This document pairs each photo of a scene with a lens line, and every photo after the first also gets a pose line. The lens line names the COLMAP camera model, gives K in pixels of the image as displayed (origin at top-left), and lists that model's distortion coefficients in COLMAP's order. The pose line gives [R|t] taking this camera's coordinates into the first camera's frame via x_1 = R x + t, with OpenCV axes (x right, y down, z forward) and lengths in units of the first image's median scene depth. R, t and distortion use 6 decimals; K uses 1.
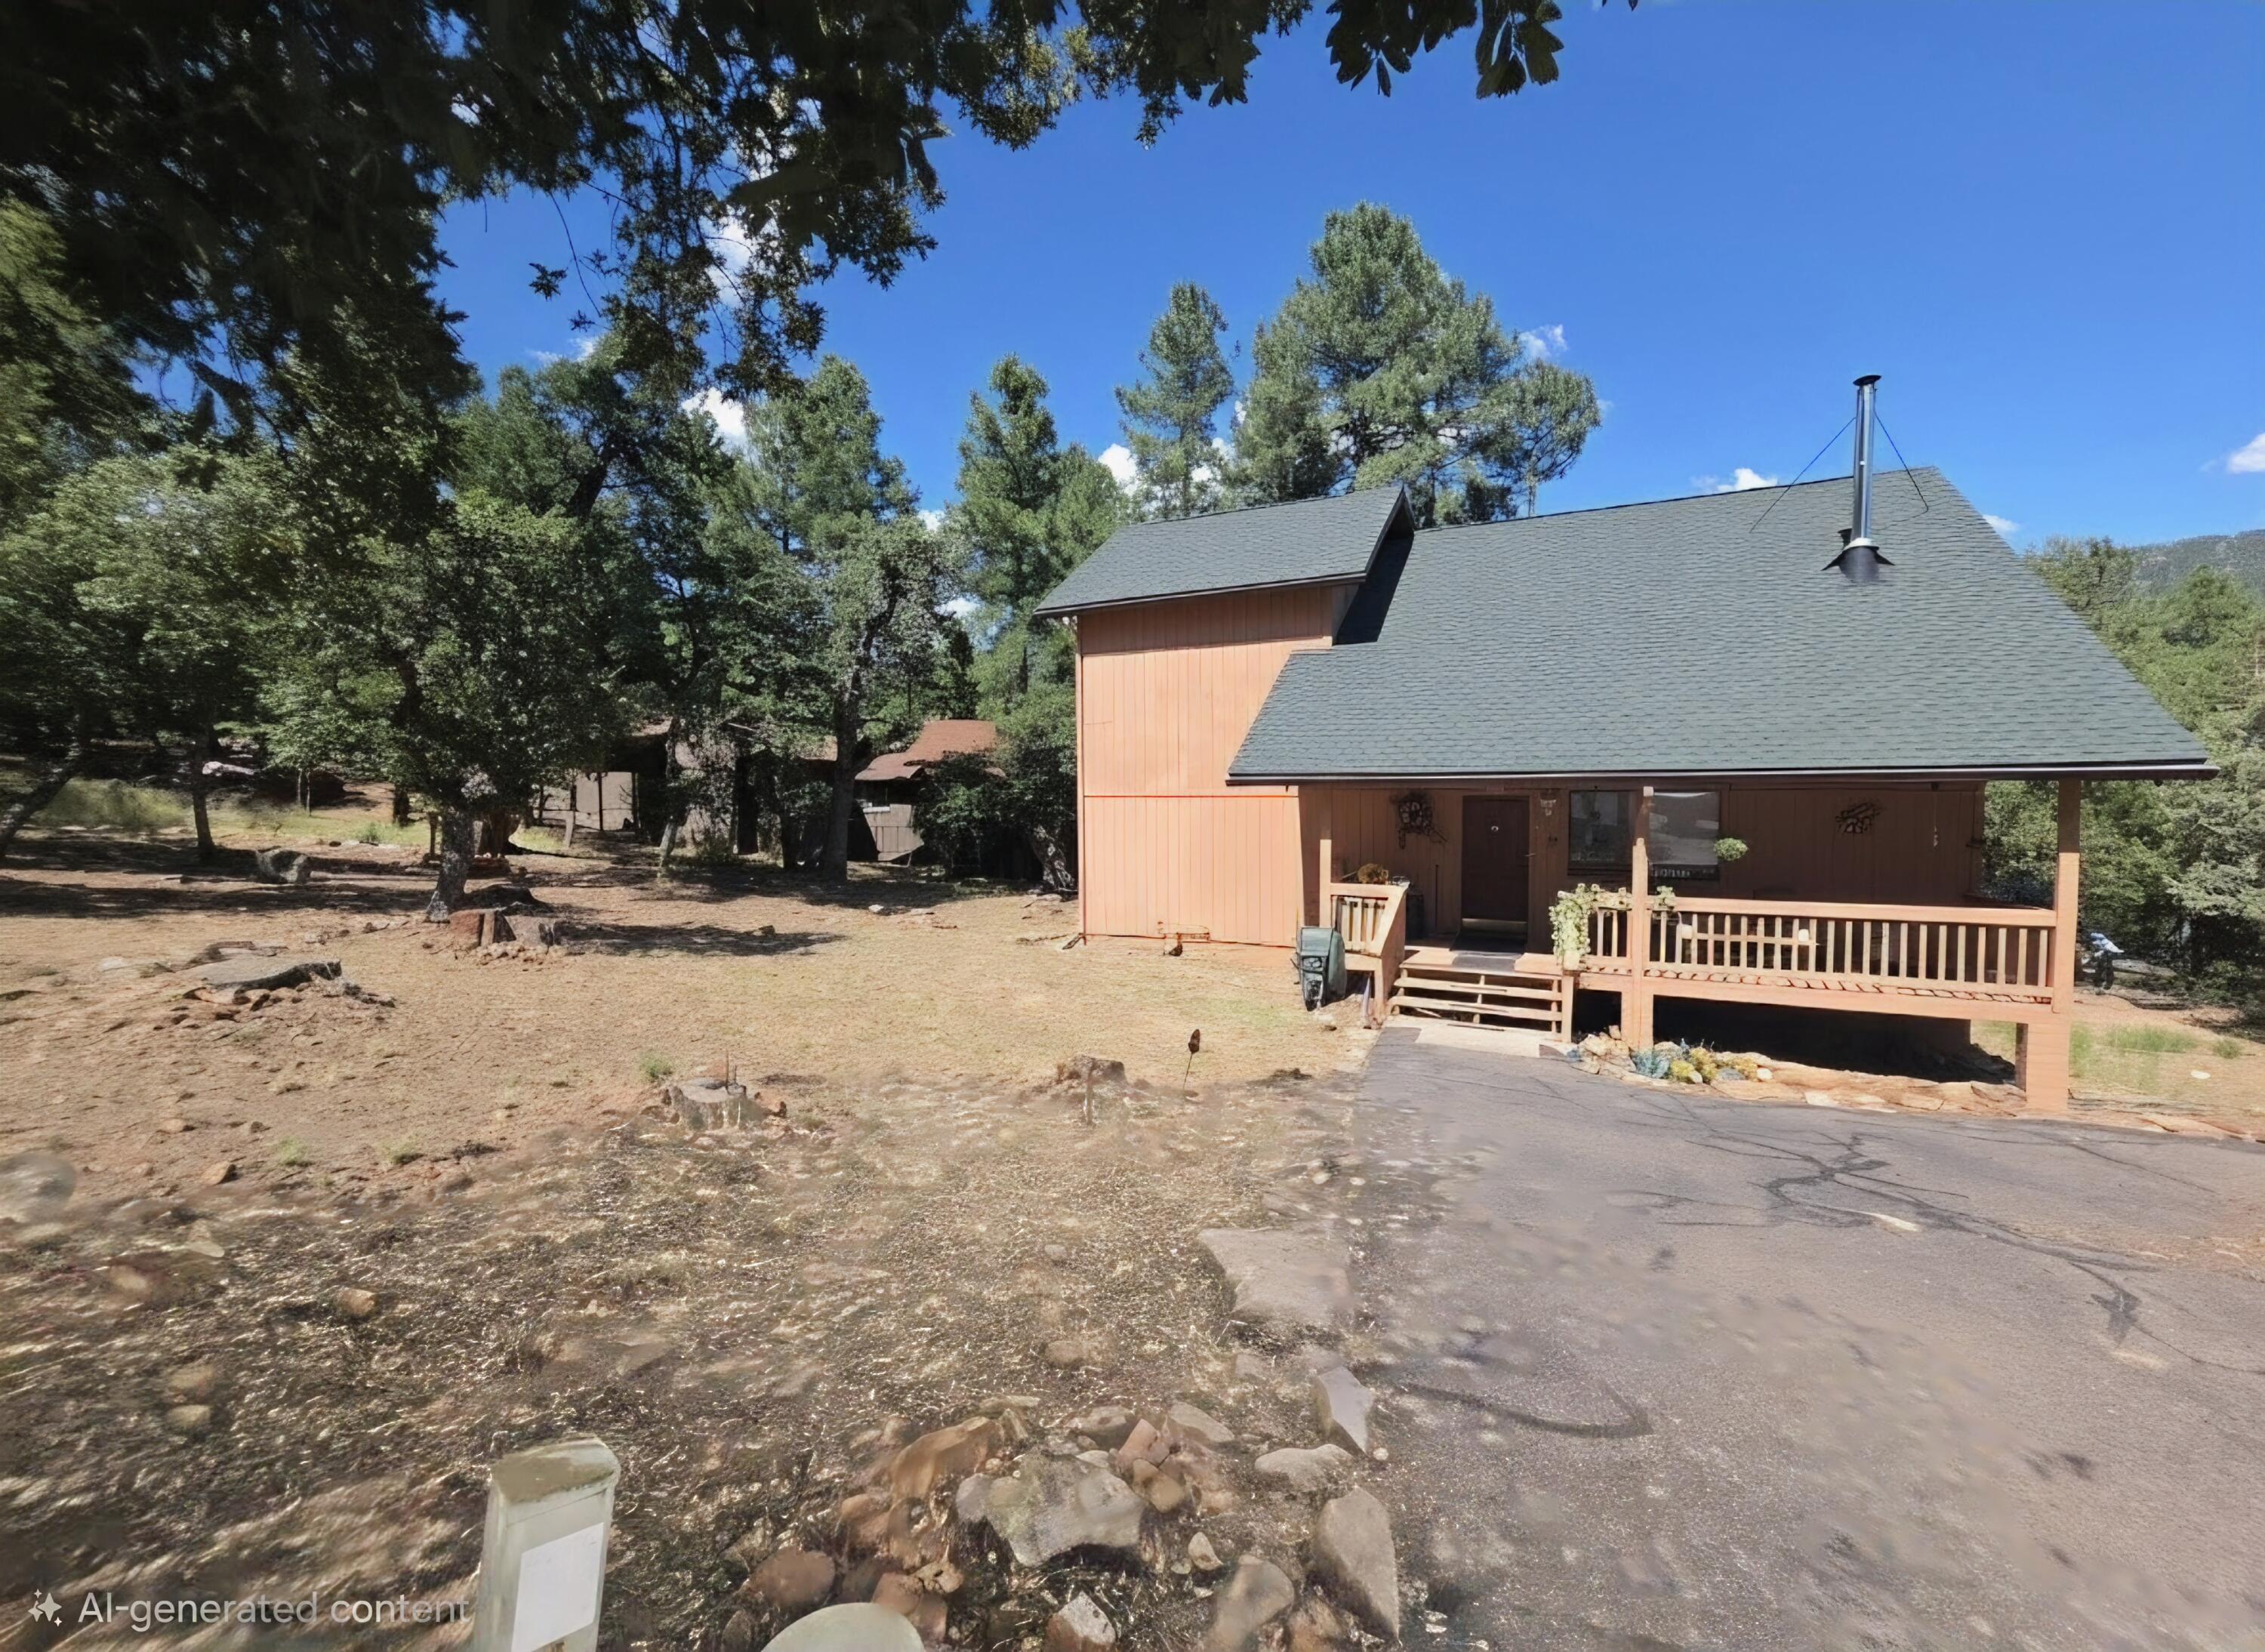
lens RADIAL K [[927.9, 0, 1132.5], [0, 927.9, 826.0], [0, 0, 1]] dist [0.002042, 0.000017]
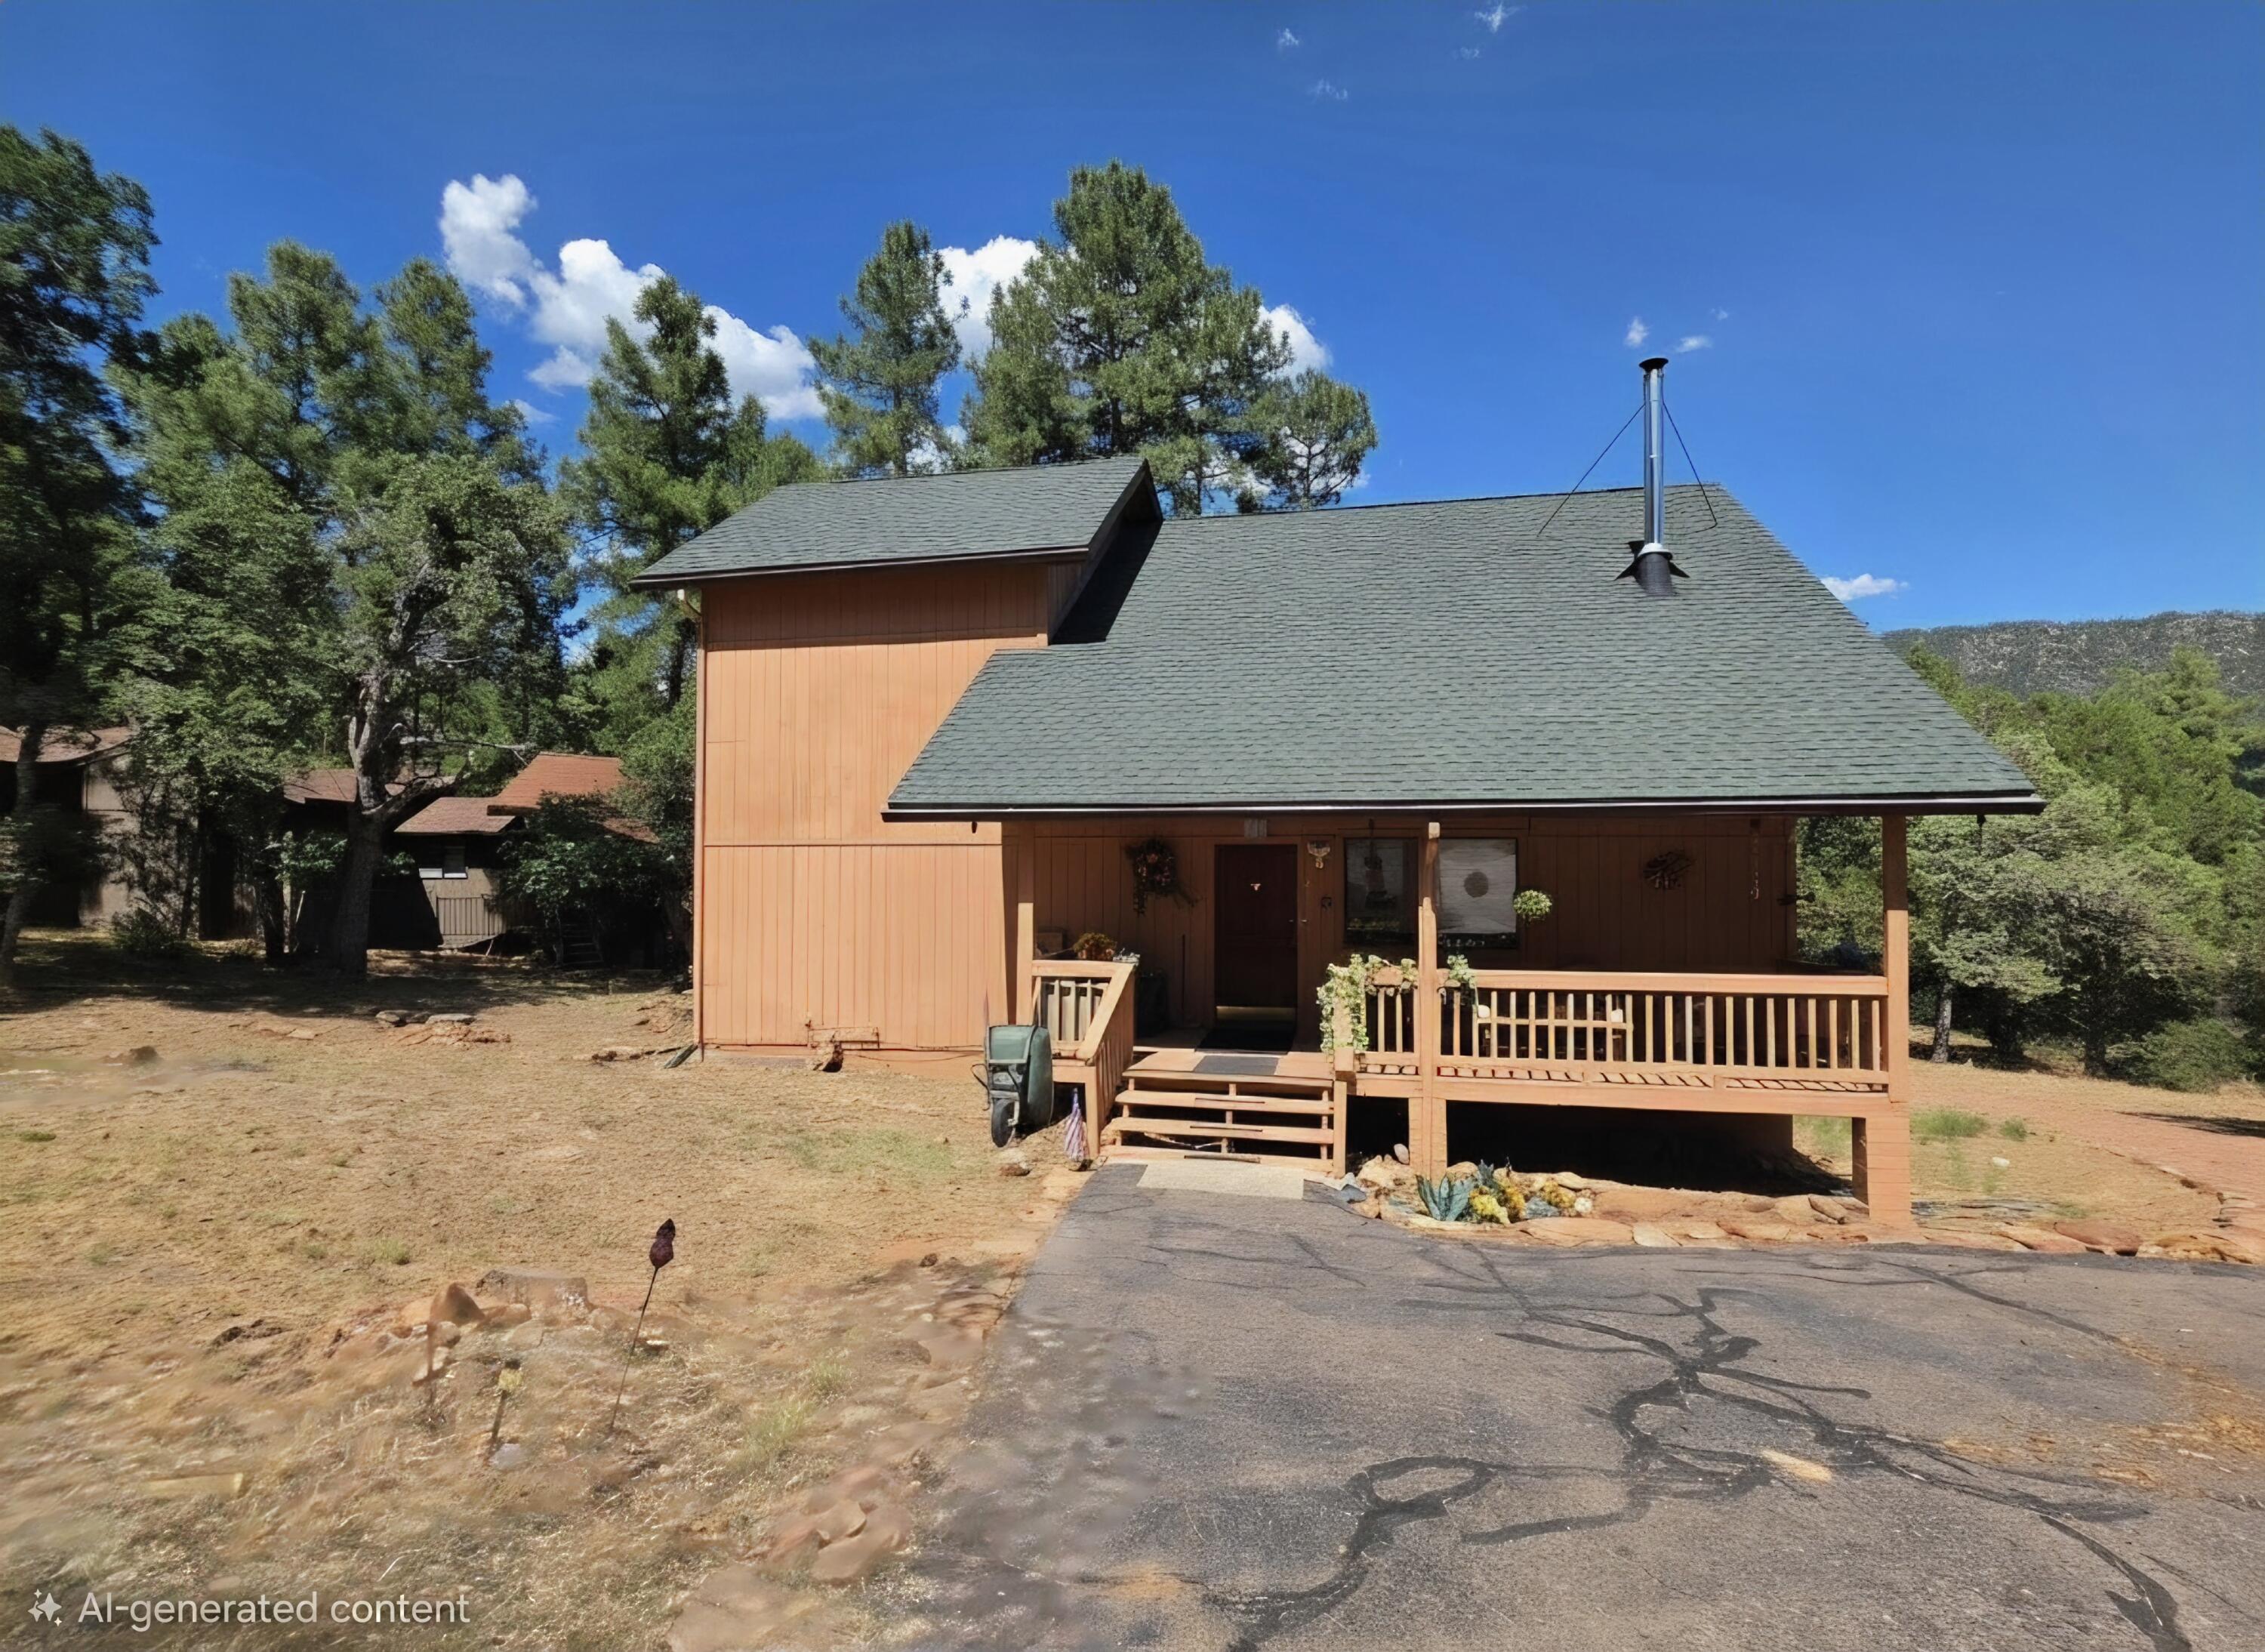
lens RADIAL K [[1108.3, 0, 1132.5], [0, 1108.3, 826.0], [0, 0, 1]] dist [0.003490, 0.000381]
pose [[0.972144, 0.012419, 0.234057, 0.088988], [0.004609, 0.997389, -0.072064, 0.020672], [-0.234340, 0.071135, 0.969549, 0.152885]]
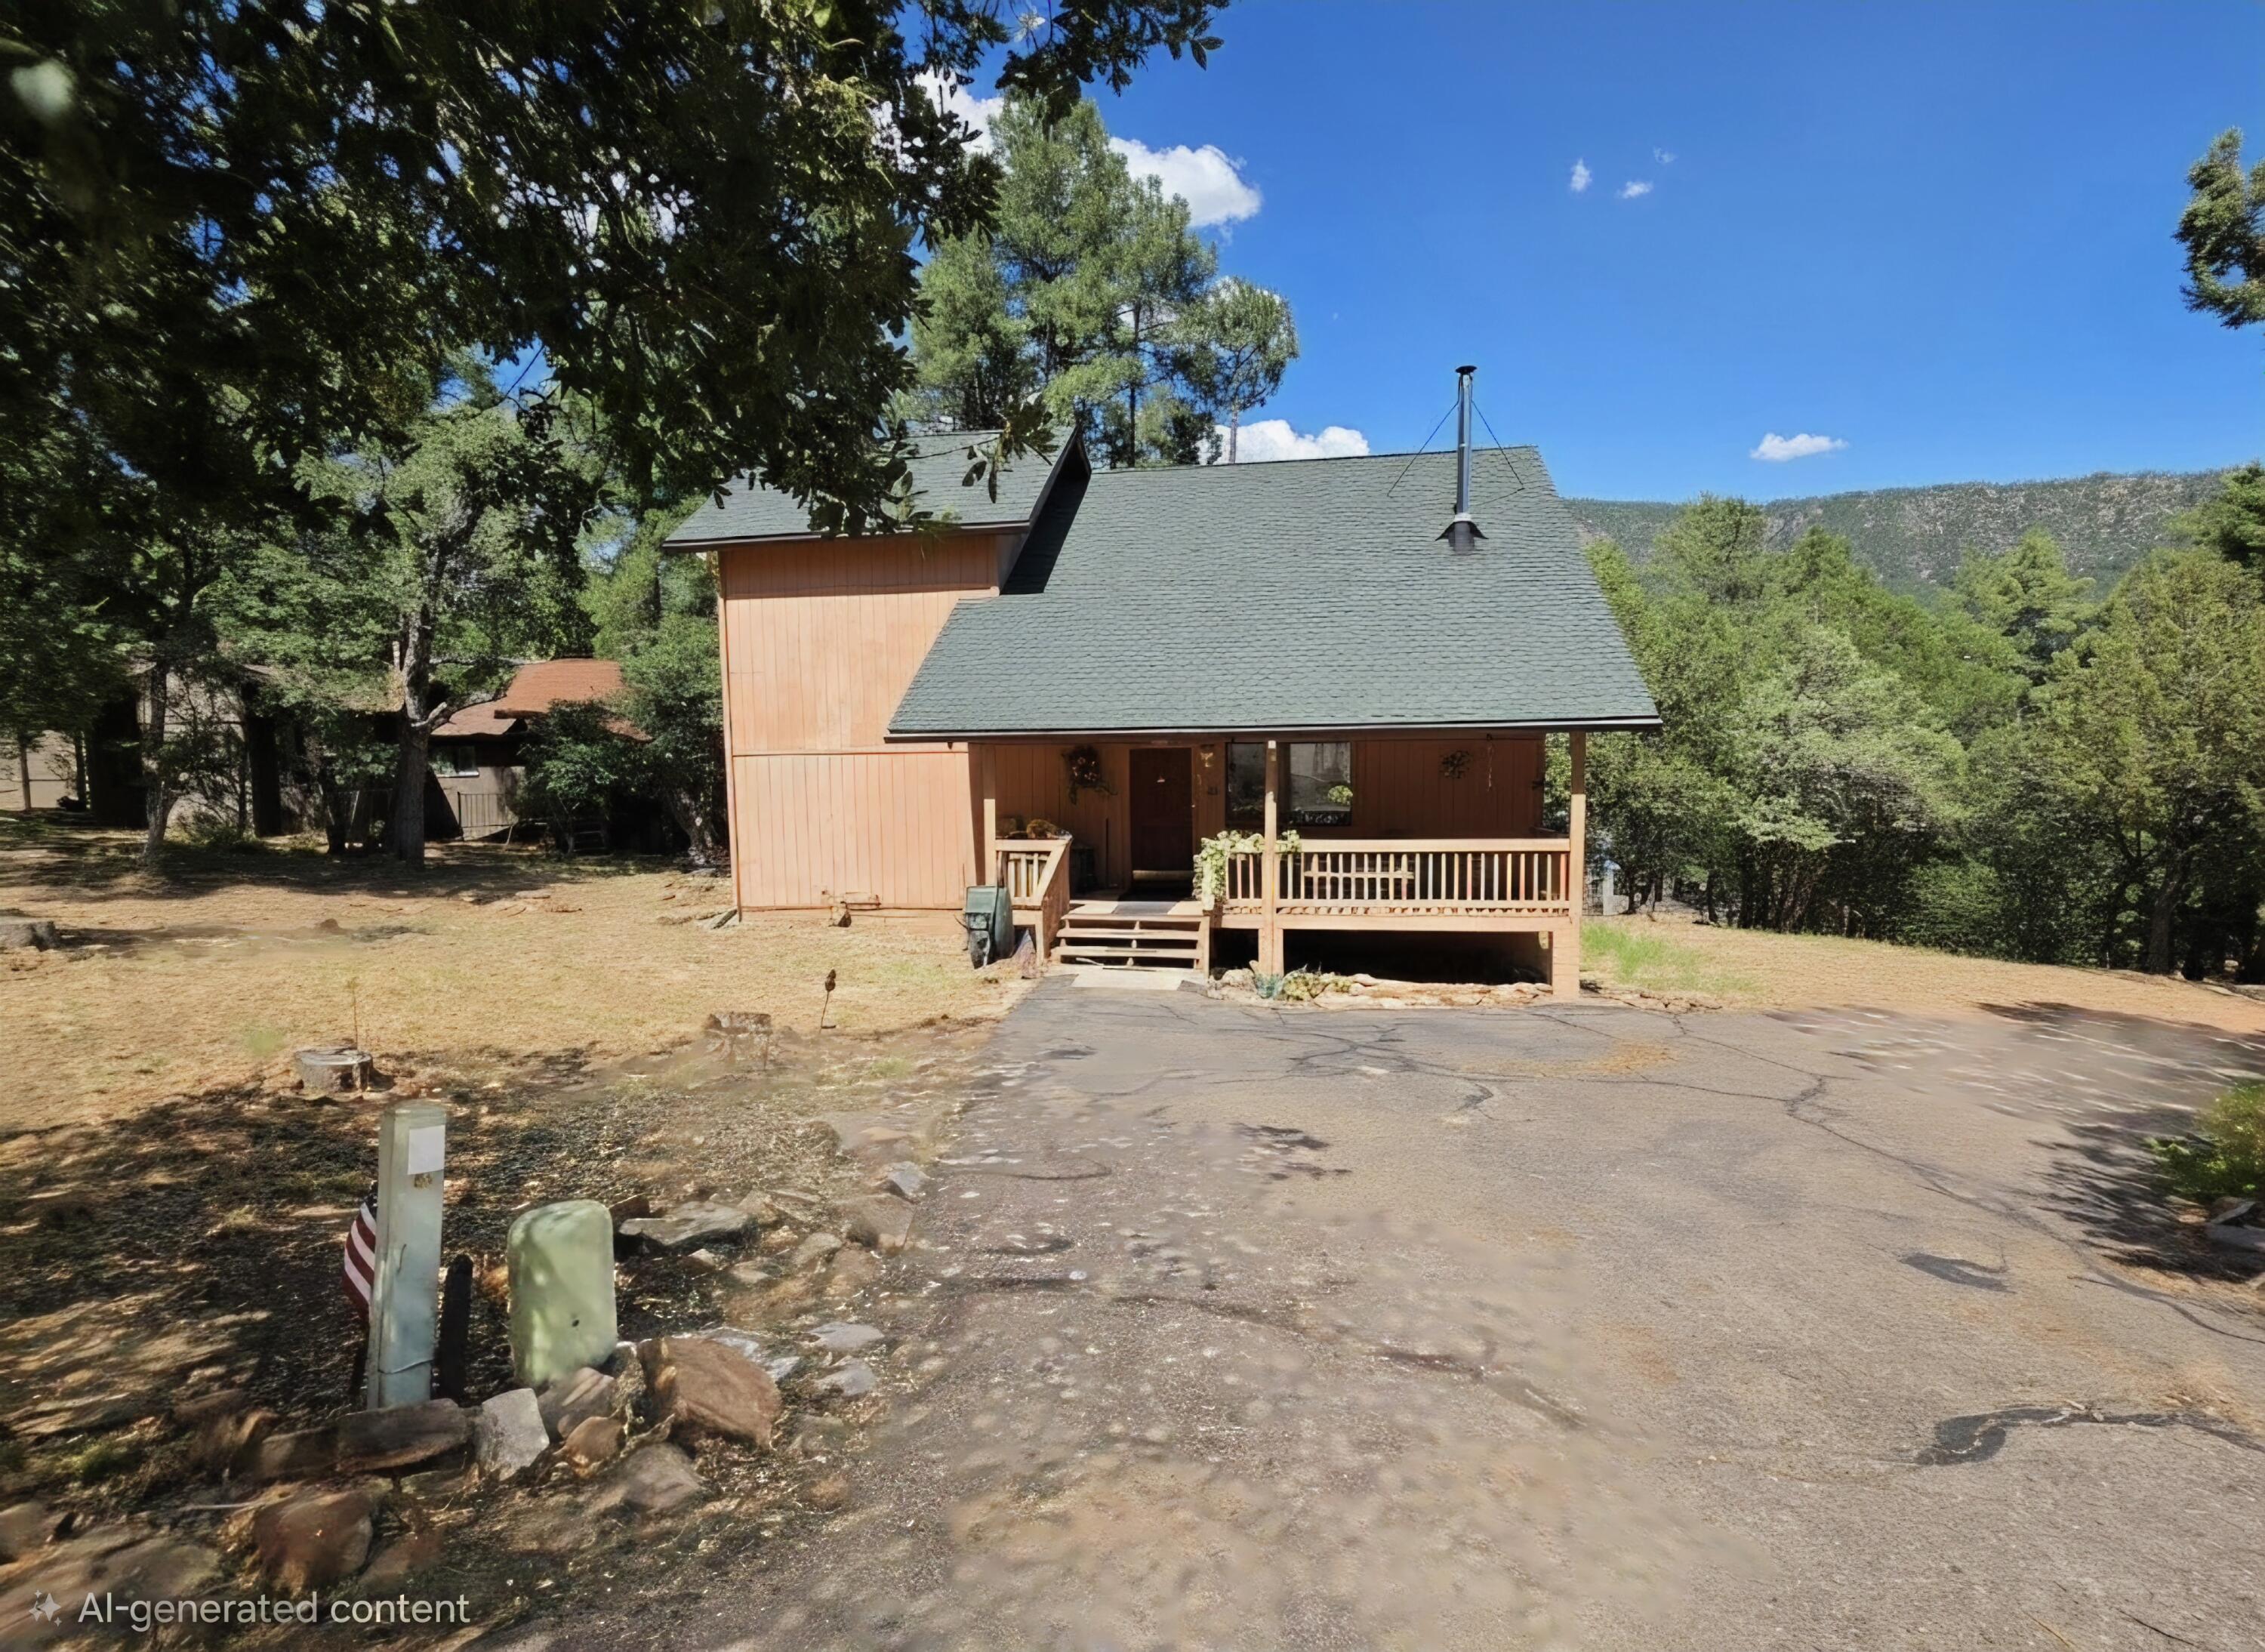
lens RADIAL K [[1136.6, 0, 1155.9], [0, 1136.6, 821.9], [0, 0, 1]] dist [0.003892, 0.000688]
pose [[0.957228, -0.034273, 0.287299, 0.028266], [0.023962, 0.998939, 0.039327, -0.002323], [-0.288342, -0.030761, 0.957033, -0.221946]]
